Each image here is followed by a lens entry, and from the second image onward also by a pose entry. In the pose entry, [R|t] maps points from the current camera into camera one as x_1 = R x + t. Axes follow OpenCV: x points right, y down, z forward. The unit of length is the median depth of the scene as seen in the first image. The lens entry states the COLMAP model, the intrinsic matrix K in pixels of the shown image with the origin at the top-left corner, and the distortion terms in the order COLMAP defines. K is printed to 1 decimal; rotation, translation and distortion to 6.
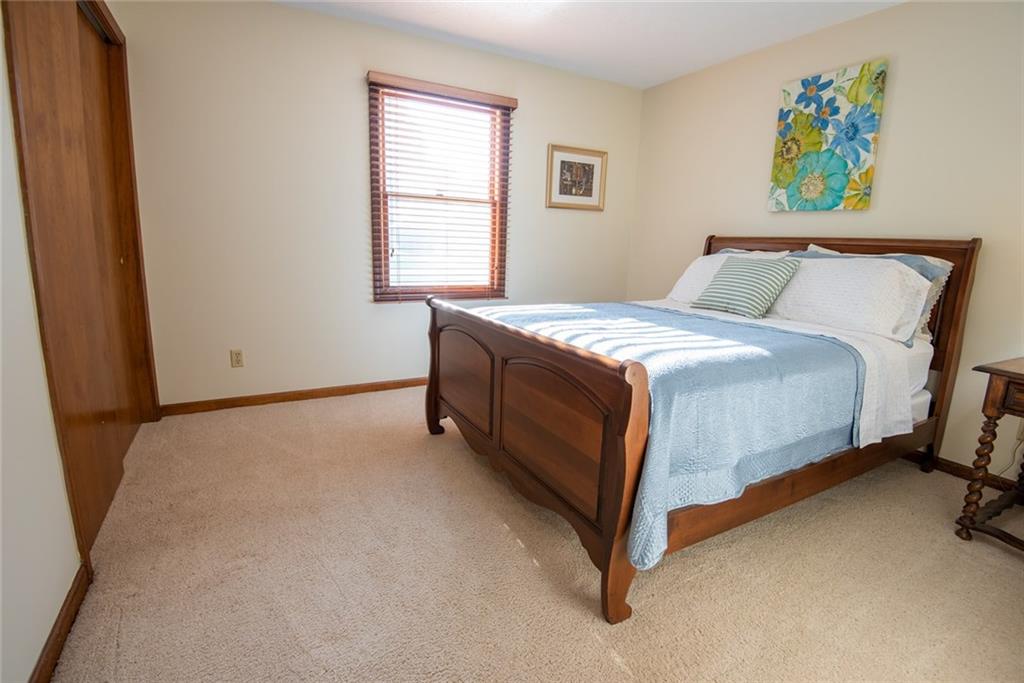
lens RADIAL K [[474.2, 0, 515.9], [0, 474.2, 339.8], [0, 0, 1]] dist [-0.015542, -0.019372]
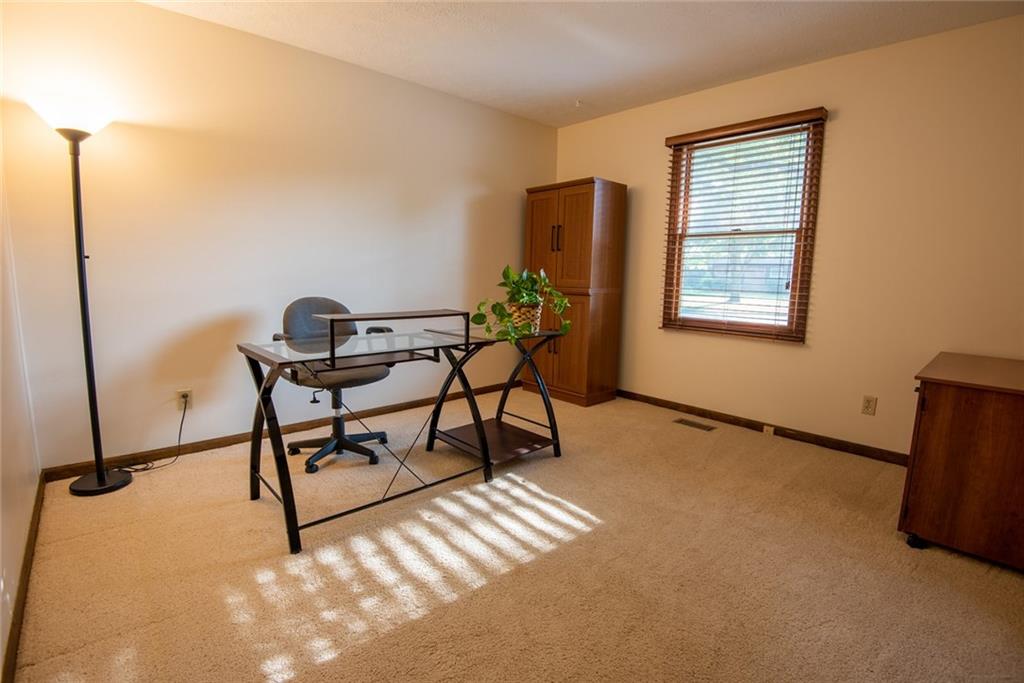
lens RADIAL K [[477.0, 0, 512.8], [0, 477.0, 337.1], [0, 0, 1]] dist [-0.011092, -0.020607]
pose [[0.224183, 0.102354, -0.969157, 1.026264], [-0.203203, 0.977521, 0.056233, -0.065836], [0.953127, 0.184329, 0.239942, 0.503423]]
